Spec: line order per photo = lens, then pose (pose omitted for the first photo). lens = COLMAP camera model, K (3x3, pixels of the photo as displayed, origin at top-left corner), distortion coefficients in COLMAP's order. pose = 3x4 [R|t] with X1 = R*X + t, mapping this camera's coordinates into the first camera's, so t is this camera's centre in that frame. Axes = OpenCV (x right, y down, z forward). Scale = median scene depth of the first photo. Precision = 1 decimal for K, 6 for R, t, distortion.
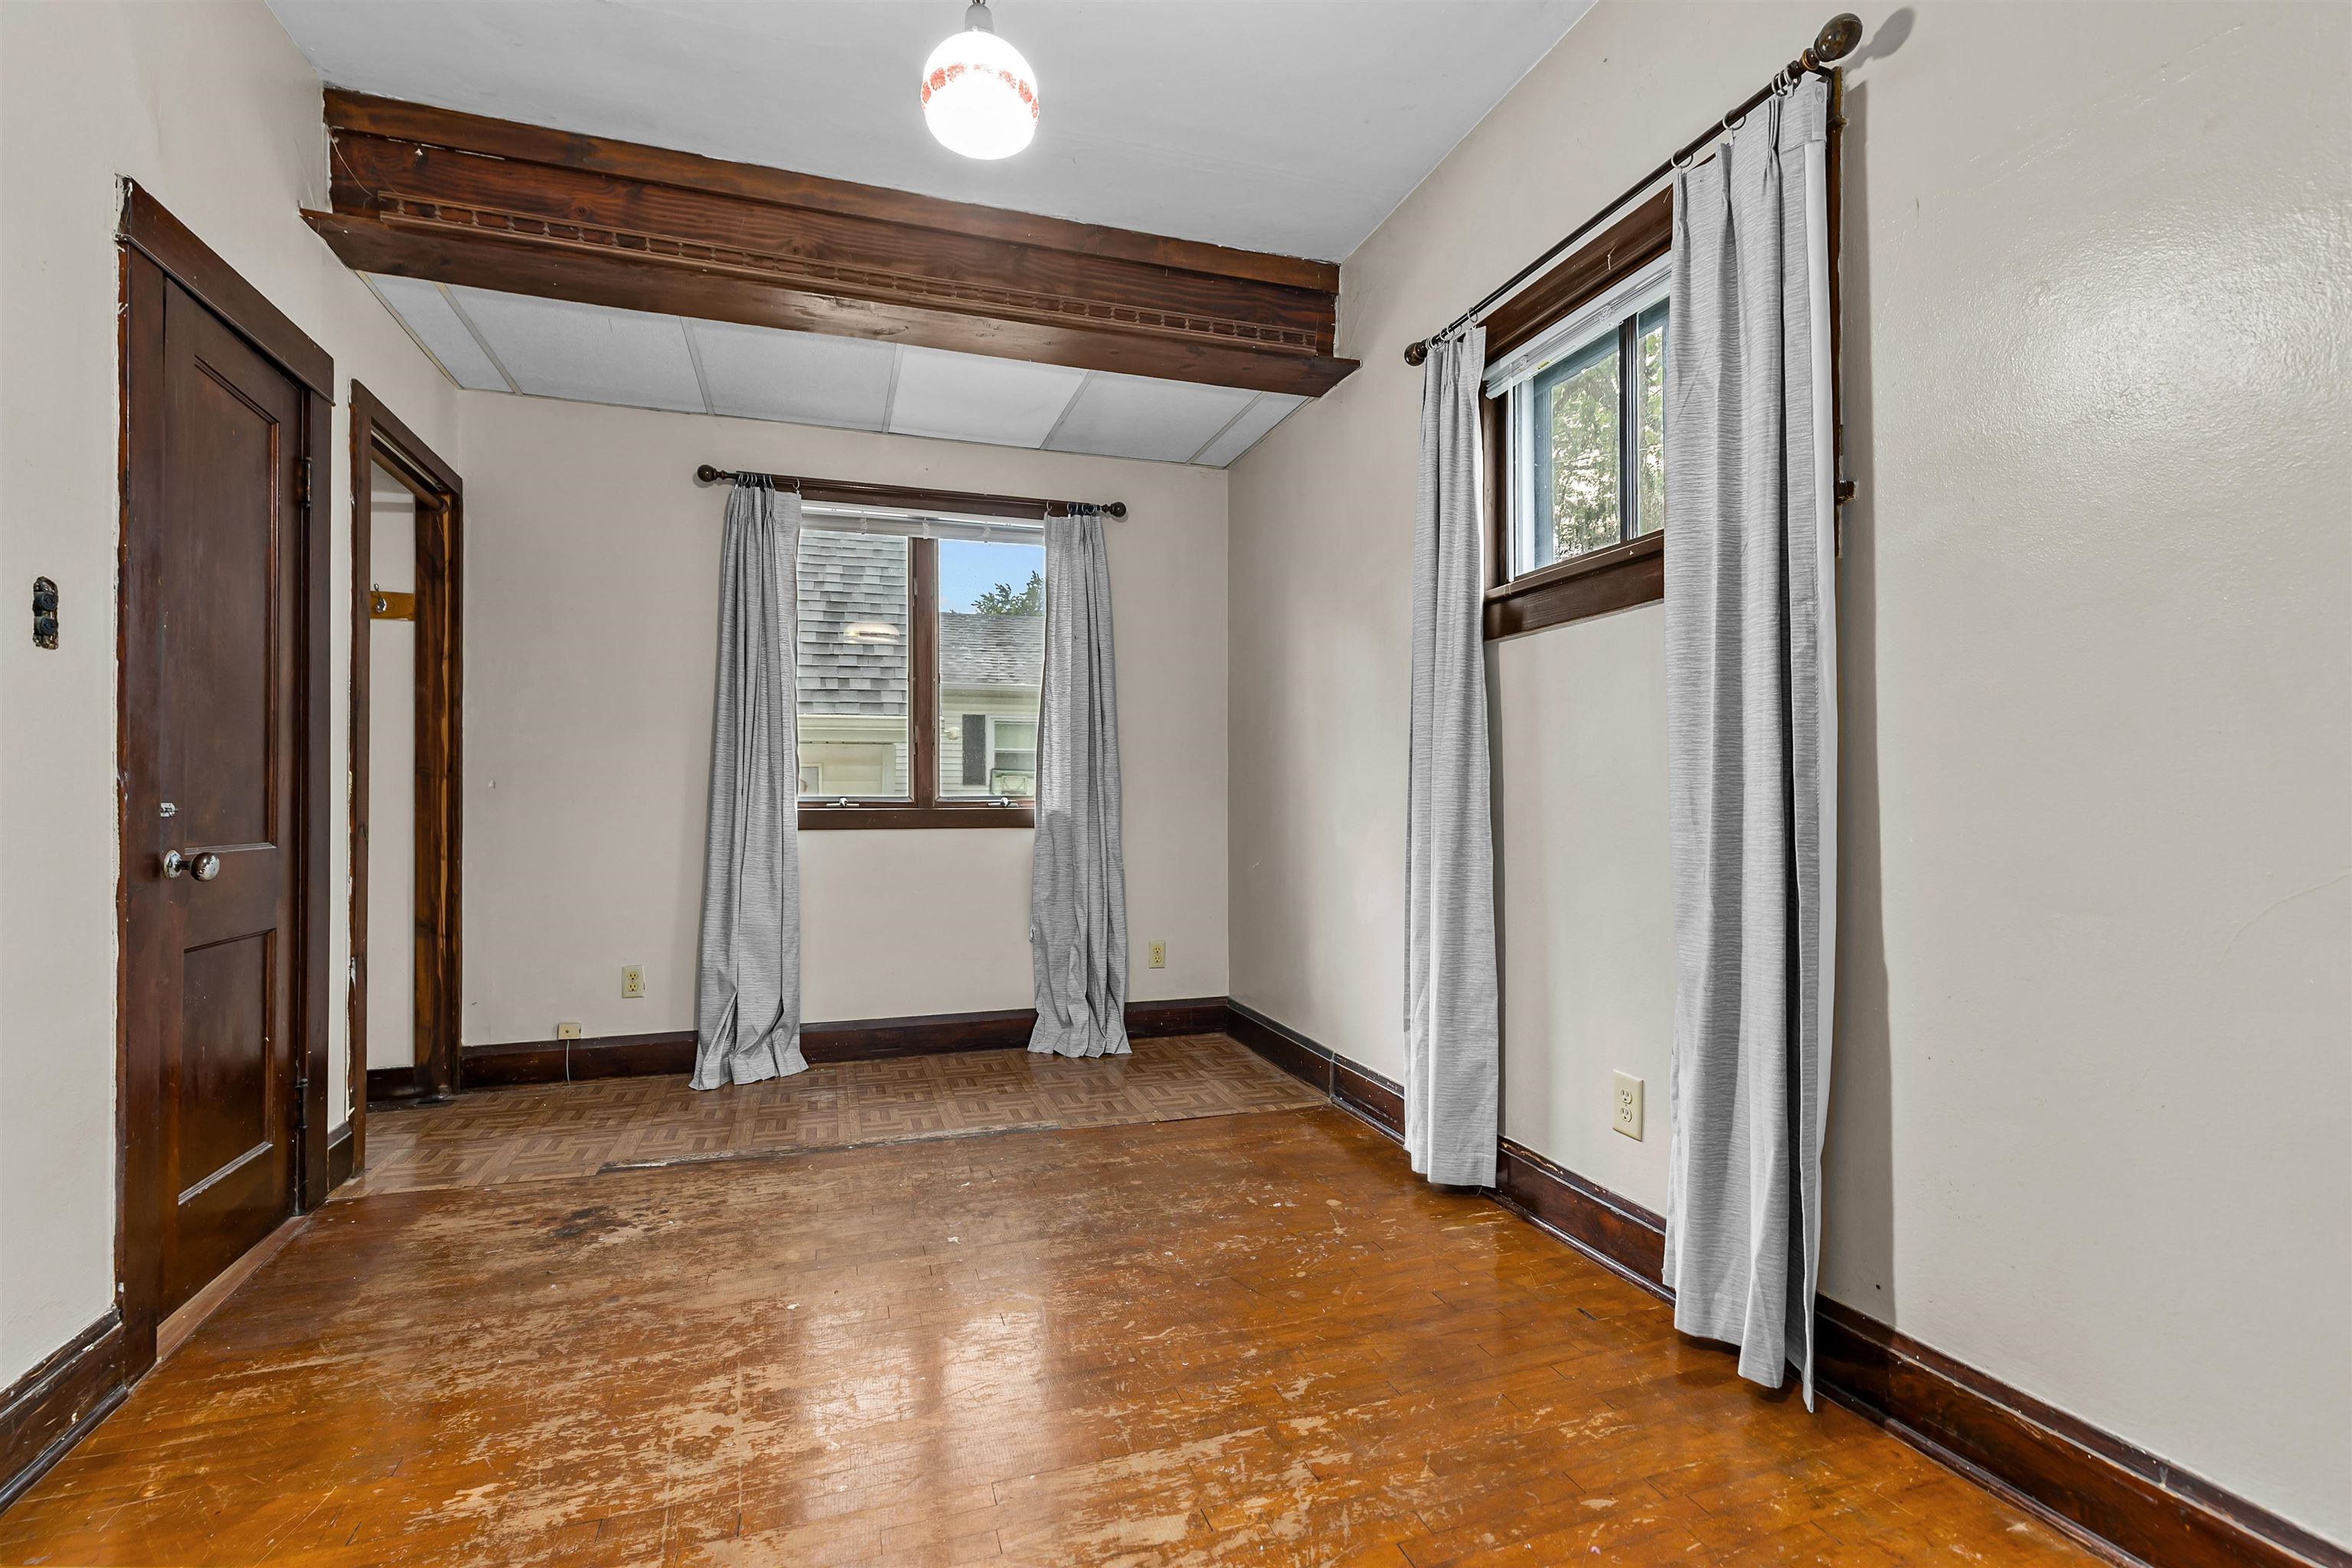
lens RADIAL K [[1067.5, 0, 1176.0], [0, 1067.5, 794.7], [0, 0, 1]] dist [0.012537, -0.000117]
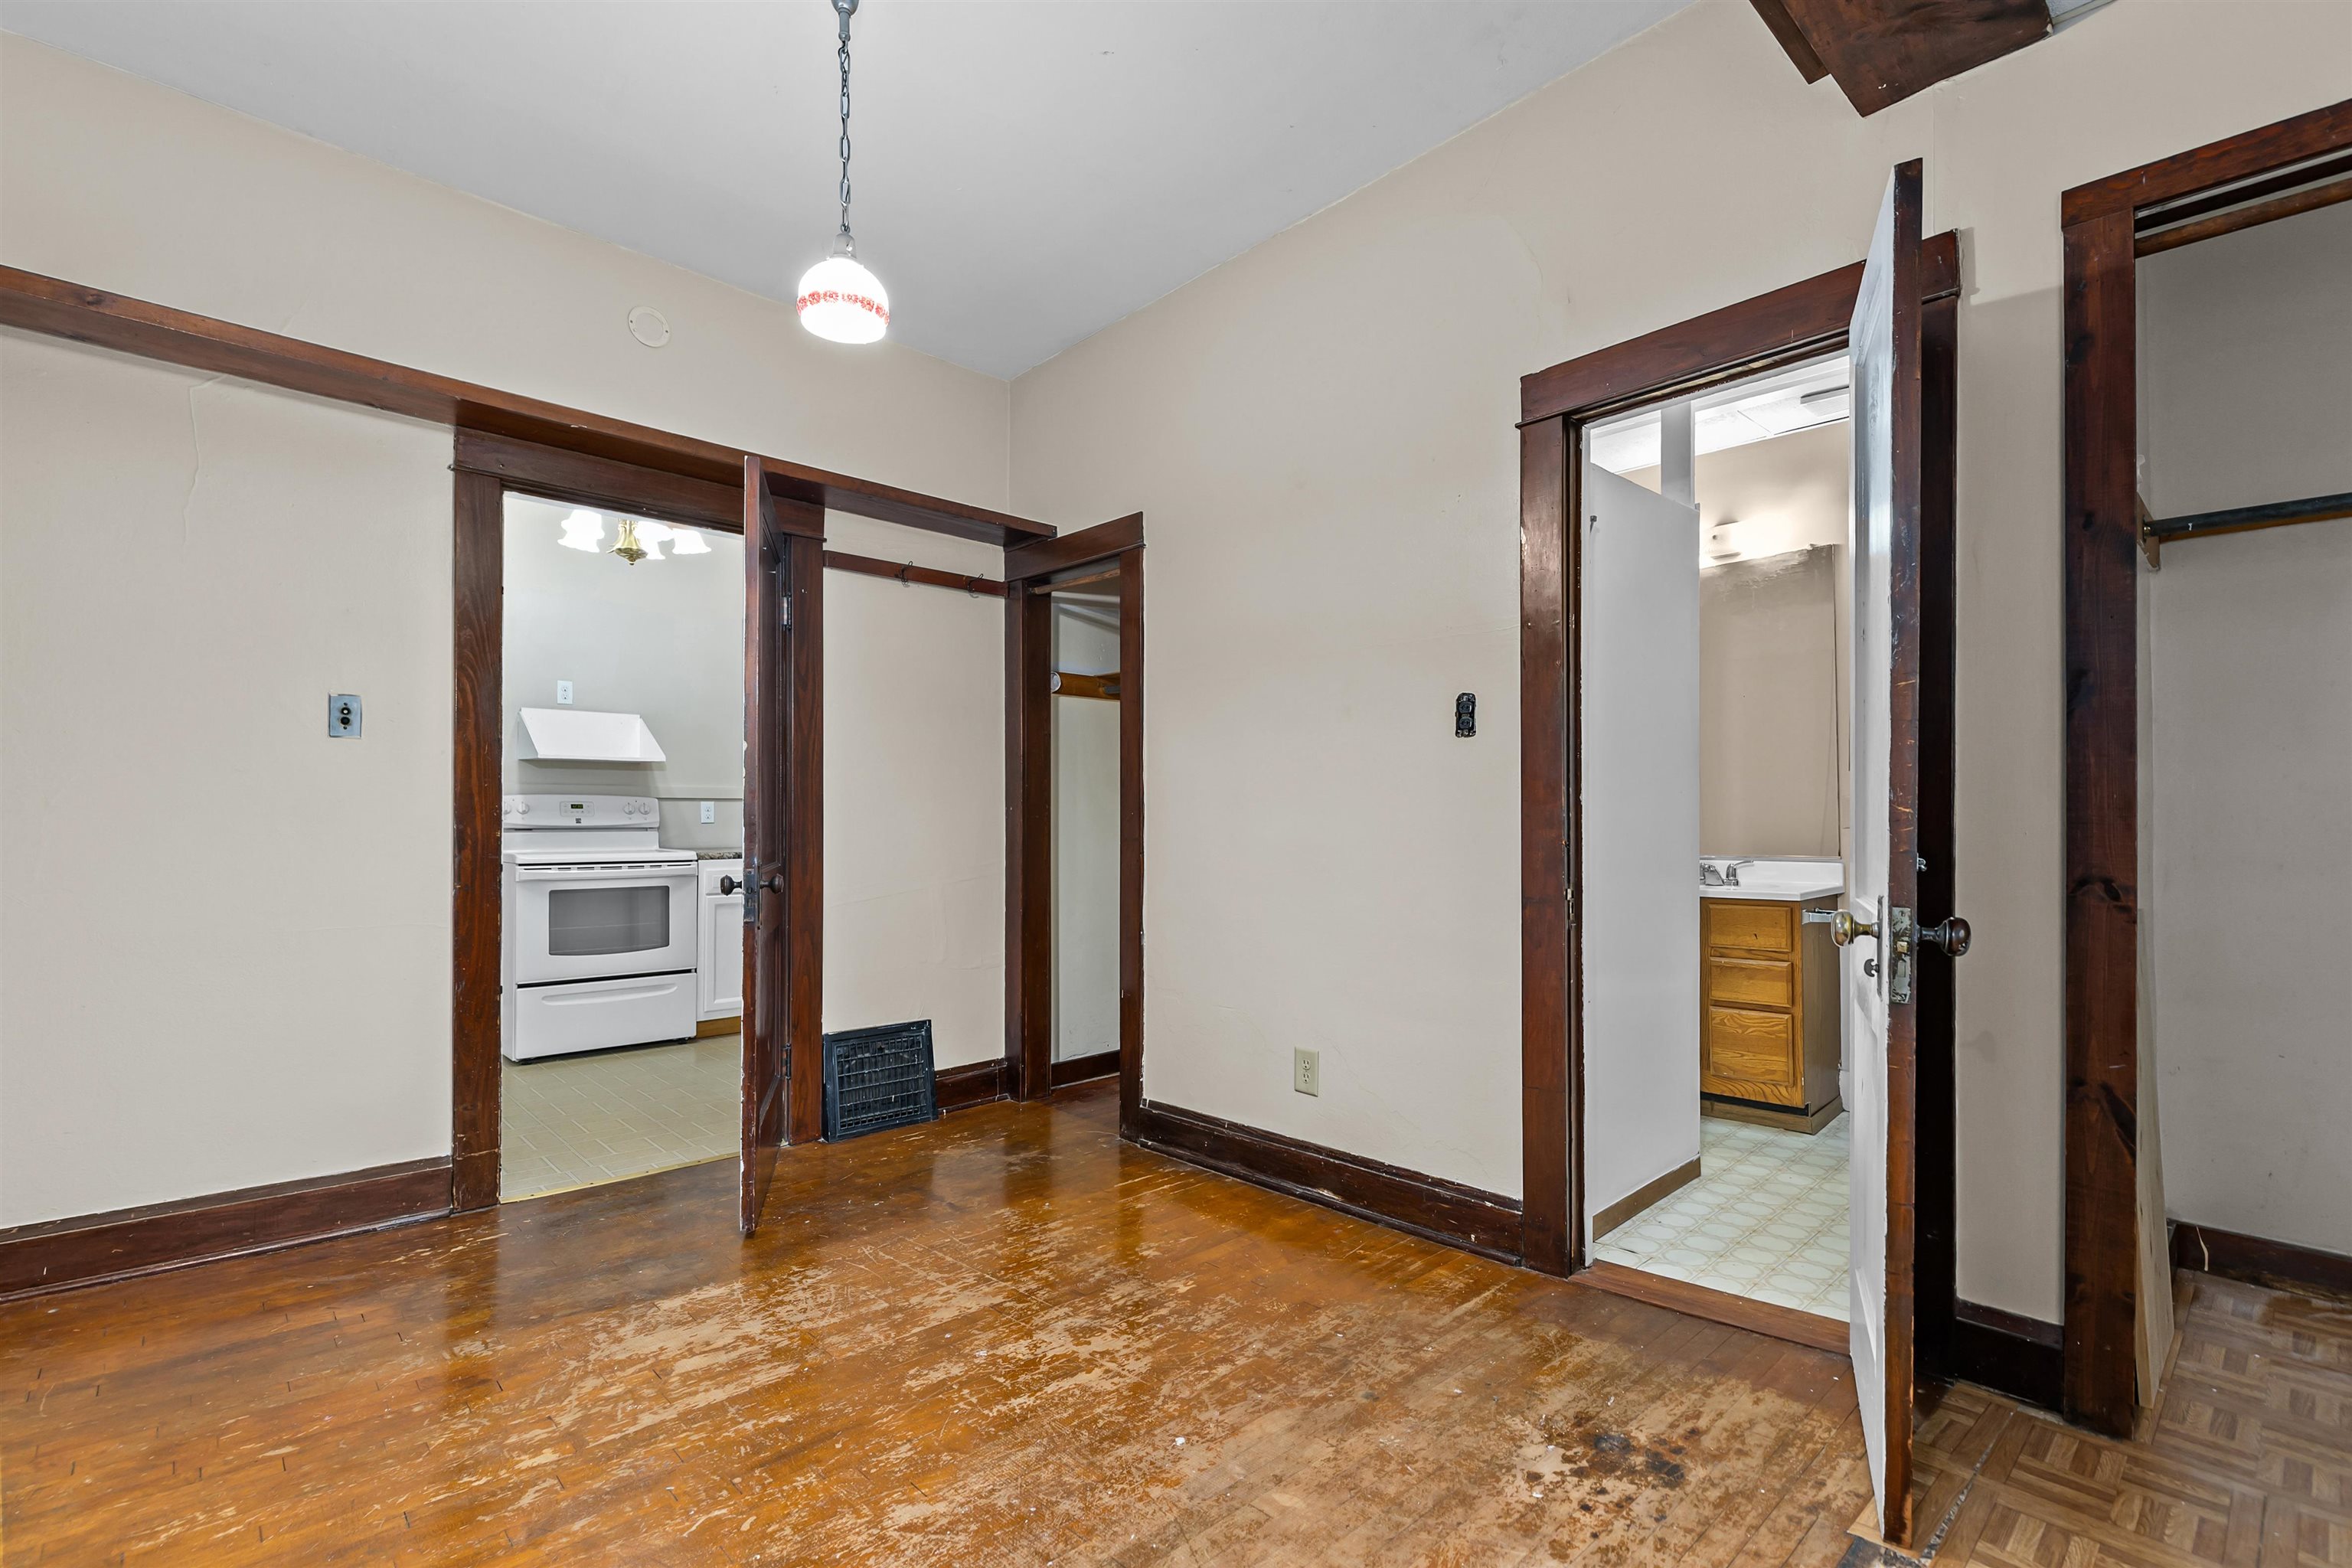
lens RADIAL K [[1067.5, 0, 1159.8], [0, 1067.5, 798.4], [0, 0, 1]] dist [0.012537, -0.000117]
pose [[-0.912582, -0.003720, -0.408877, 0.005666], [0.005115, 0.999777, -0.020513, -0.014665], [0.408862, -0.020811, -0.912359, 2.123998]]
